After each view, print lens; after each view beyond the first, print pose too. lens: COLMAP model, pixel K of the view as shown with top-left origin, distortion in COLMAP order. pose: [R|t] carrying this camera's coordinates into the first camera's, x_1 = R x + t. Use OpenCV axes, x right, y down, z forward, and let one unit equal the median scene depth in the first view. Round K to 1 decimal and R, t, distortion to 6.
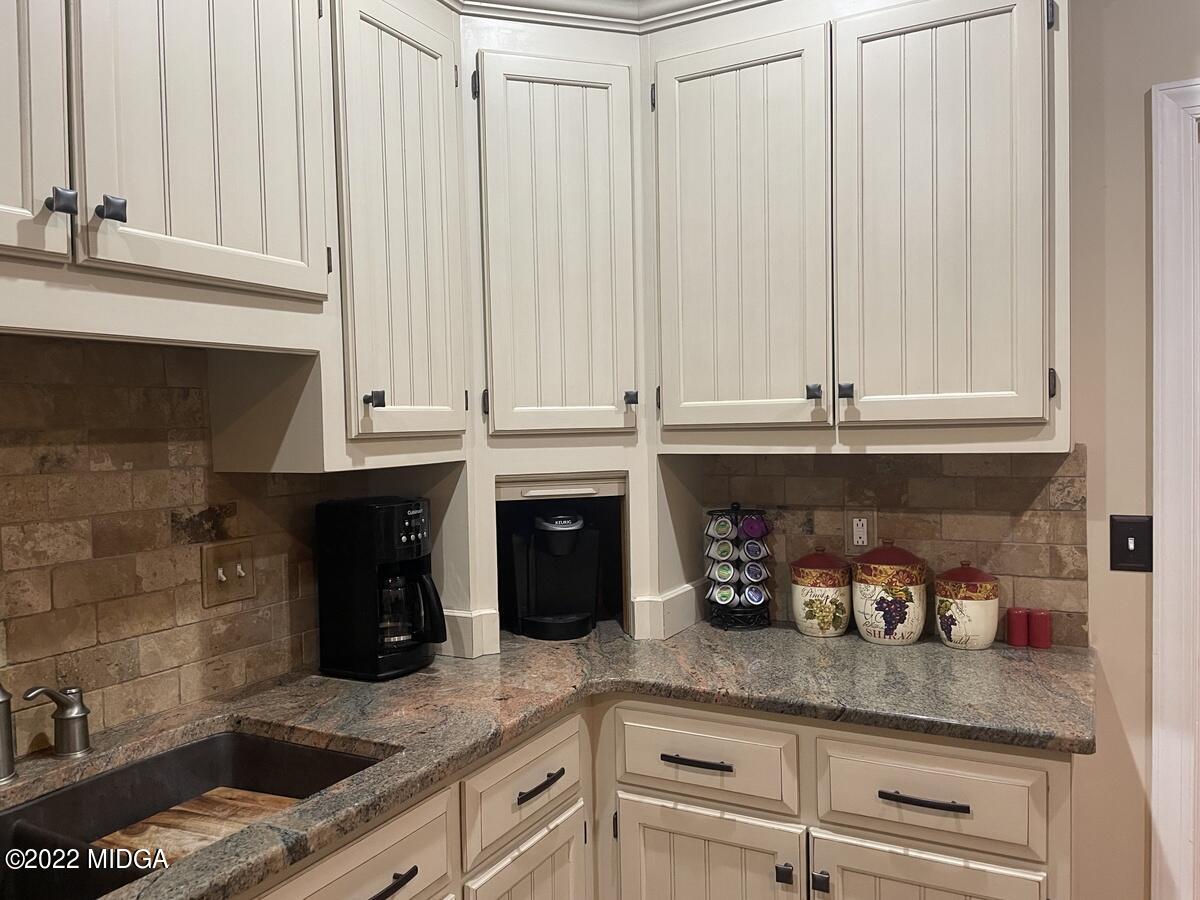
lens RADIAL K [[904.9, 0, 620.0], [0, 904.9, 452.2], [0, 0, 1]] dist [0.076017, -0.103325]
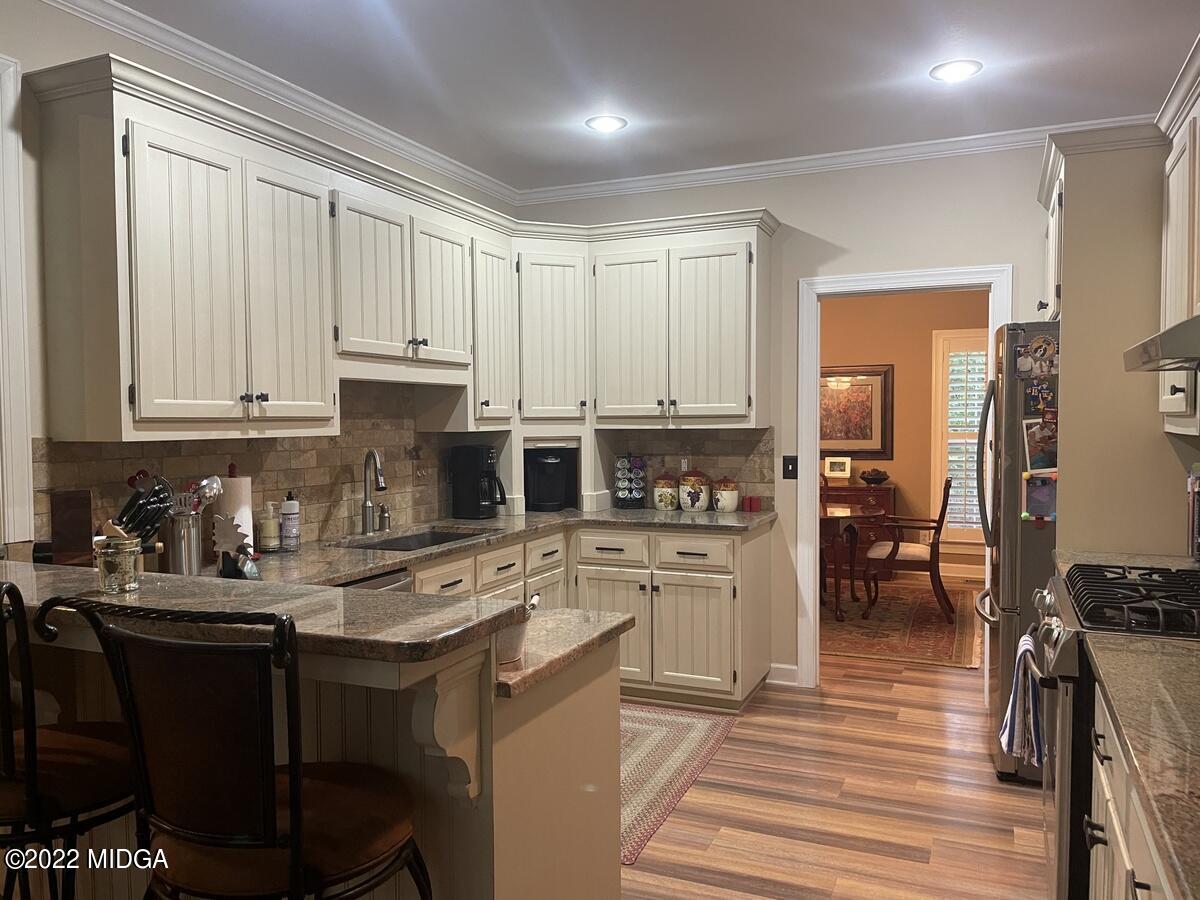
lens RADIAL K [[904.9, 0, 604.3], [0, 904.9, 456.5], [0, 0, 1]] dist [0.076017, -0.103325]
pose [[0.997388, 0.010662, 0.071445, -0.111655], [-0.011234, 0.999908, 0.007608, 0.063964], [-0.071358, -0.008390, 0.997415, -1.476405]]
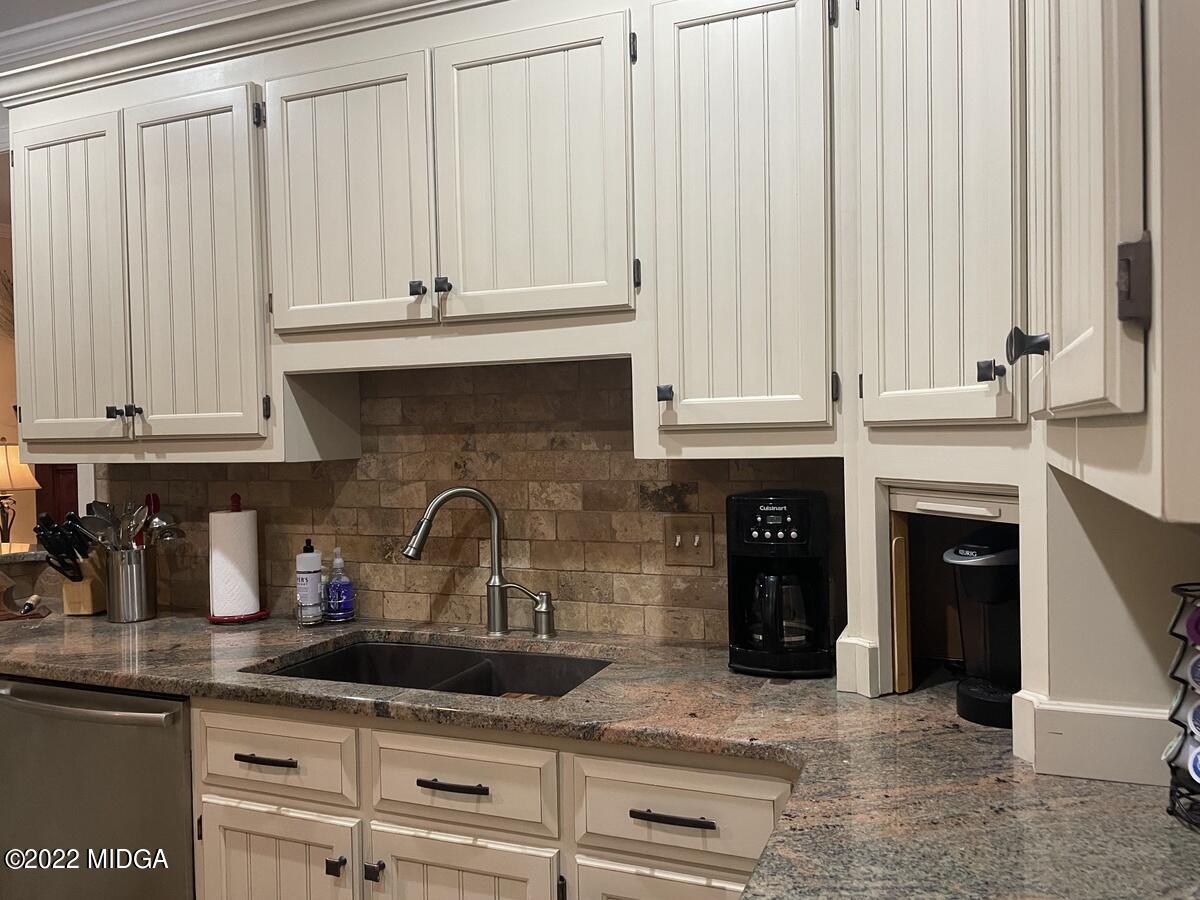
lens RADIAL K [[904.9, 0, 609.4], [0, 904.9, 451.1], [0, 0, 1]] dist [0.076017, -0.103325]
pose [[0.098798, 0.039936, -0.994306, 0.737970], [-0.015623, 0.999133, 0.038577, -0.028844], [0.994985, 0.011723, 0.099336, 0.790481]]
